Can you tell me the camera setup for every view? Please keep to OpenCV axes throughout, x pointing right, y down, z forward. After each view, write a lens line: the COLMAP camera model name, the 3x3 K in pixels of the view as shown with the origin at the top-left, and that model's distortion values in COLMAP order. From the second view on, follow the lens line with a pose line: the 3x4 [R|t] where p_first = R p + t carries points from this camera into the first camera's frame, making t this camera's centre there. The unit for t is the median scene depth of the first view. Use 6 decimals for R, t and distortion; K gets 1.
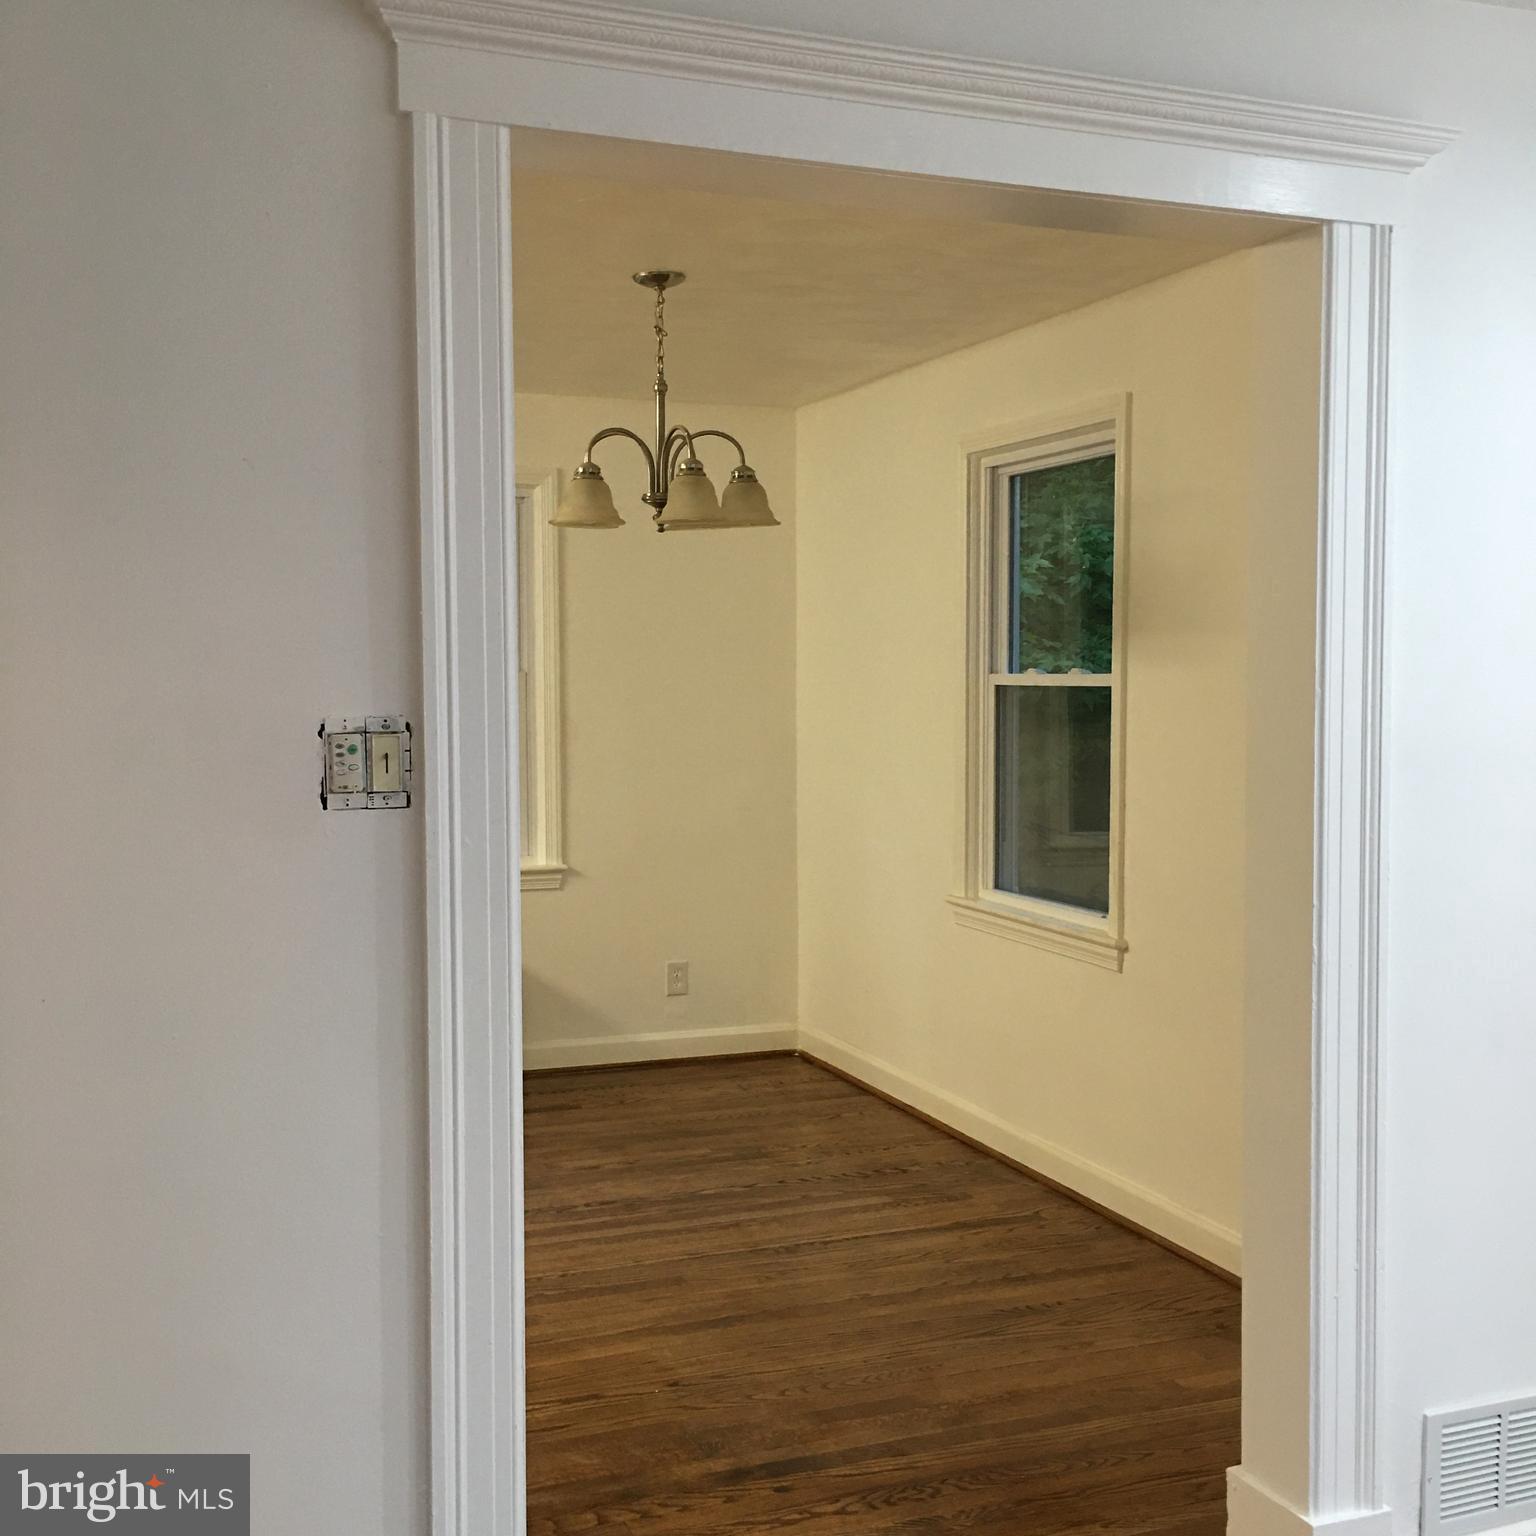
lens RADIAL K [[1743.1, 0, 761.1], [0, 1743.1, 765.0], [0, 0, 1]] dist [0.016989, 0.000000]
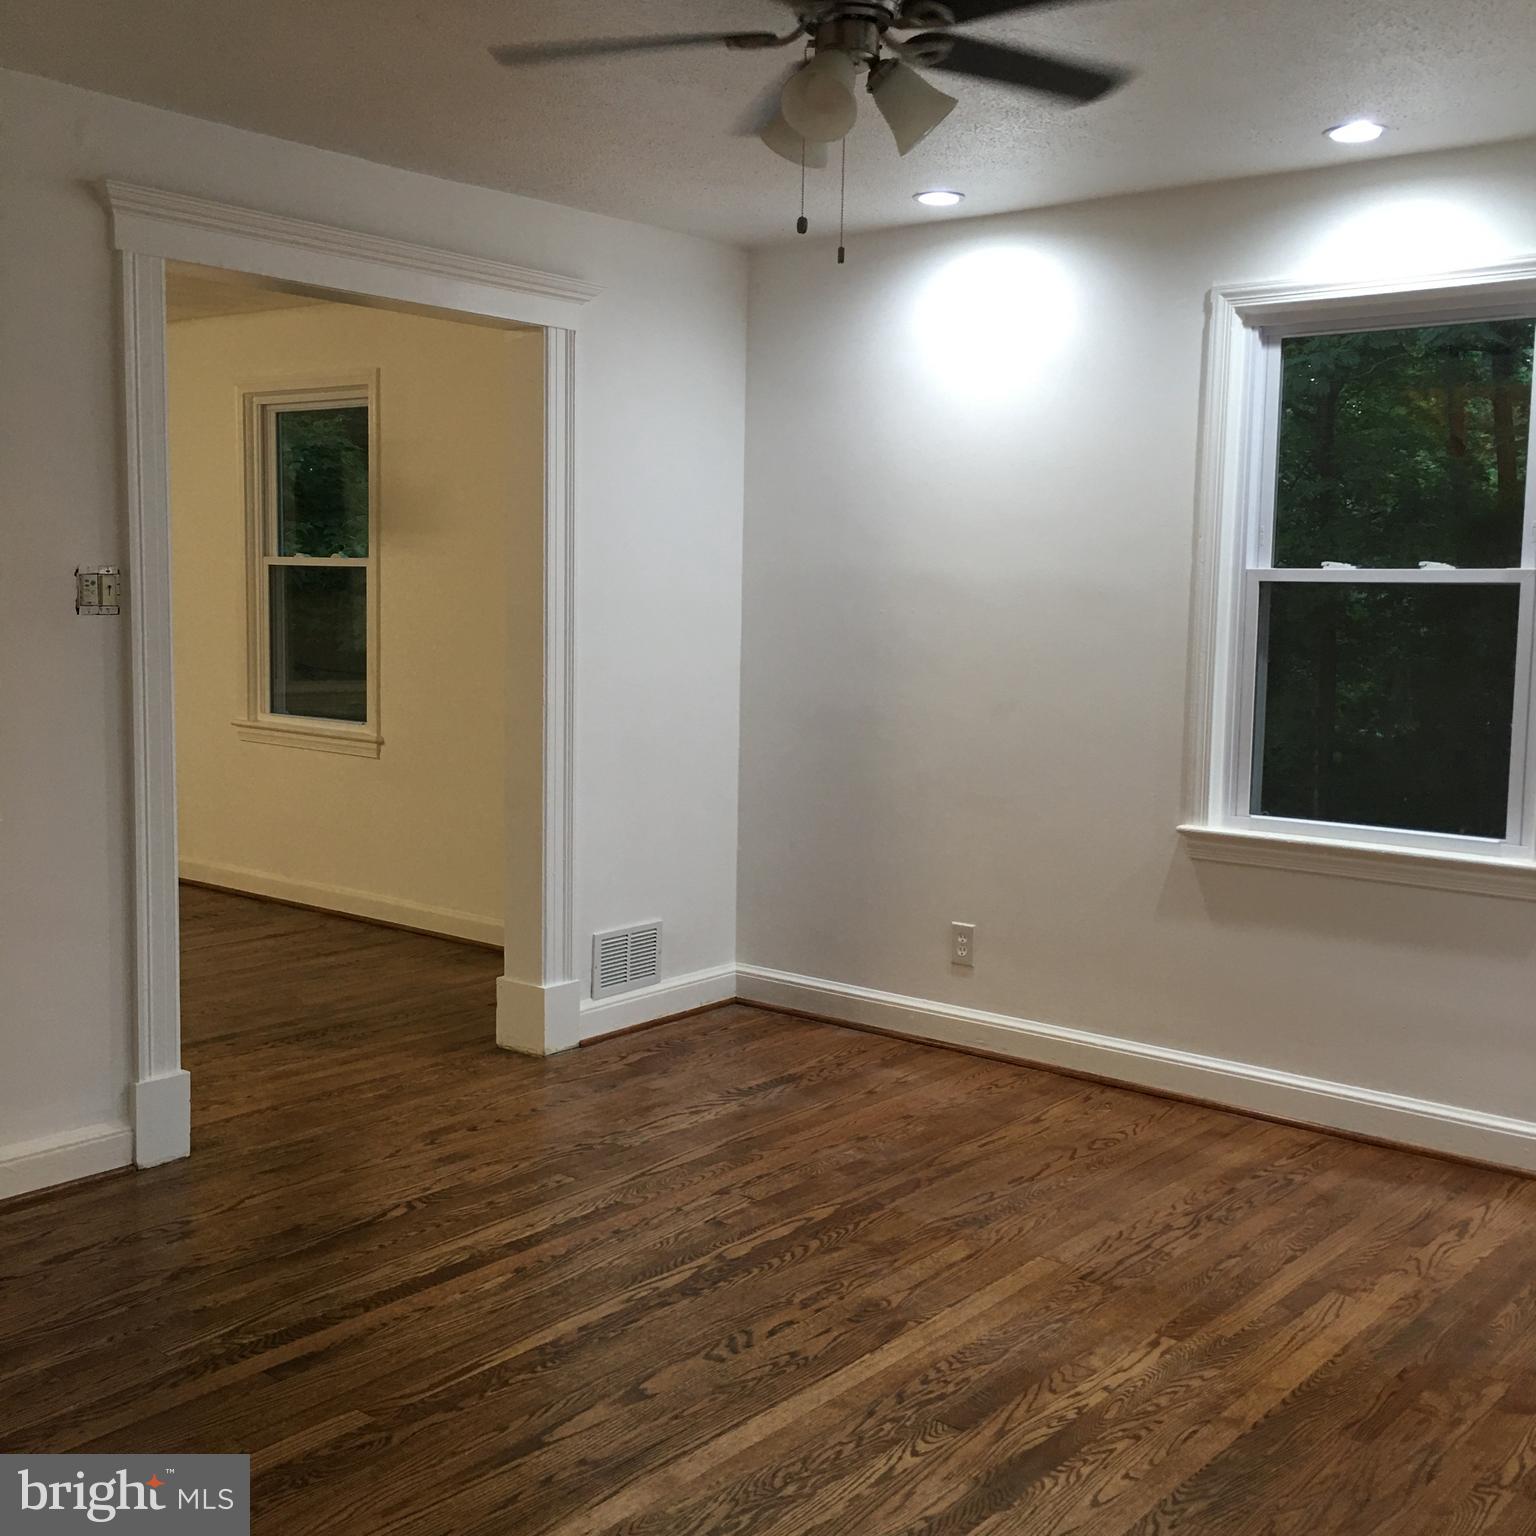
lens RADIAL K [[1743.1, 0, 766.4], [0, 1743.1, 769.4], [0, 0, 1]] dist [0.016989, 0.000000]
pose [[0.869117, -0.032309, 0.493550, -0.244903], [0.001385, 0.998019, 0.062894, 0.033952], [-0.494604, -0.053979, 0.867440, -0.467021]]
